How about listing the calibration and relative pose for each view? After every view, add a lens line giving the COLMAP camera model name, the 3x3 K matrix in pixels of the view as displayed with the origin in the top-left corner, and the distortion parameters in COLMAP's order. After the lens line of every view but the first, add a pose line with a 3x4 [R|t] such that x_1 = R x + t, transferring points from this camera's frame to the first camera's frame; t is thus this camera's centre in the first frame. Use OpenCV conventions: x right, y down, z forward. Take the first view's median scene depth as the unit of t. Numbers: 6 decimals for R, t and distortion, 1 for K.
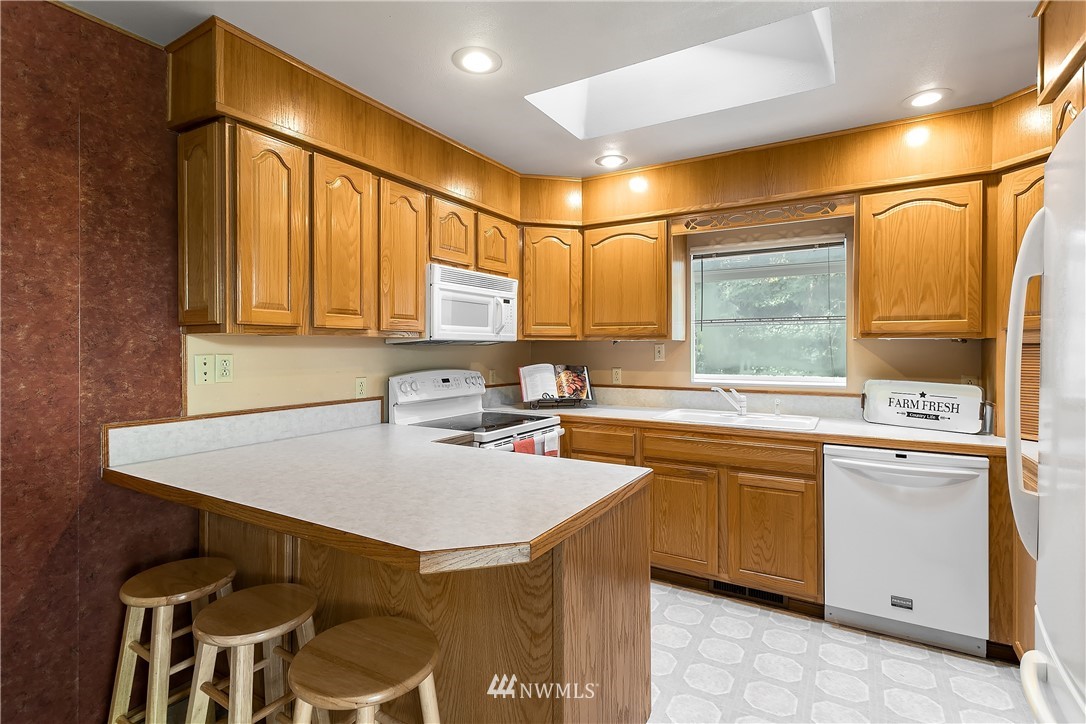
lens RADIAL K [[559.7, 0, 541.9], [0, 559.7, 355.0], [0, 0, 1]] dist [0.005816, 0.001862]
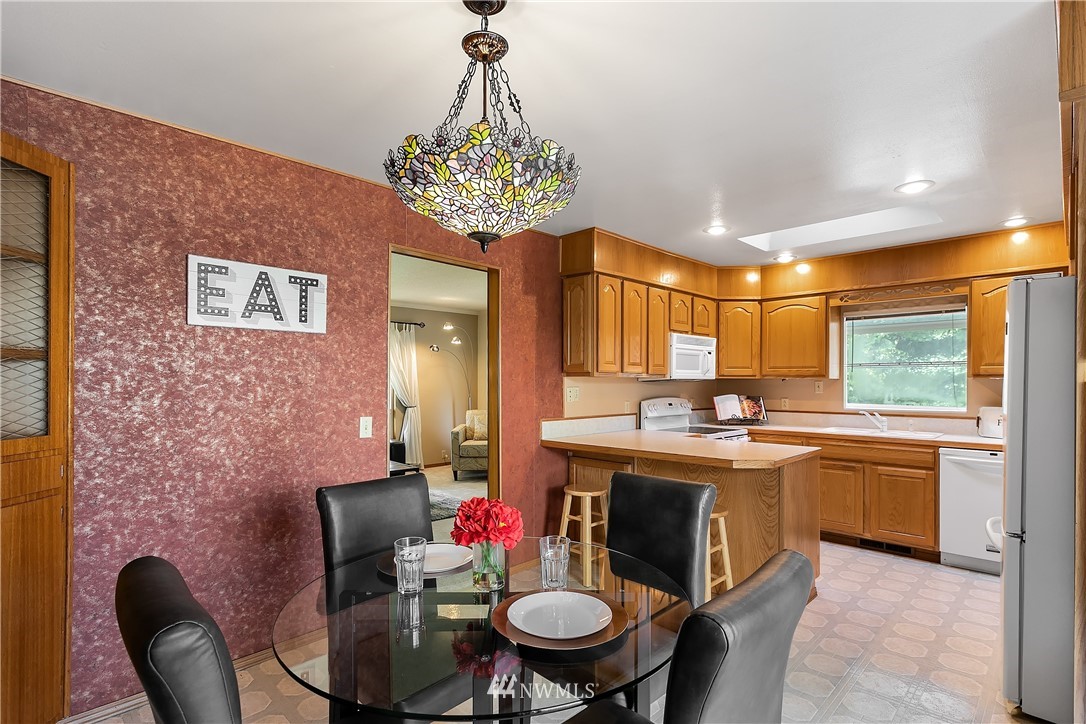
lens RADIAL K [[559.7, 0, 532.2], [0, 559.7, 388.6], [0, 0, 1]] dist [0.005816, 0.001862]
pose [[0.969806, 0.005088, -0.243825, -0.177097], [-0.005535, 0.999984, -0.001151, 0.005583], [0.243815, 0.002466, 0.969819, -0.660683]]
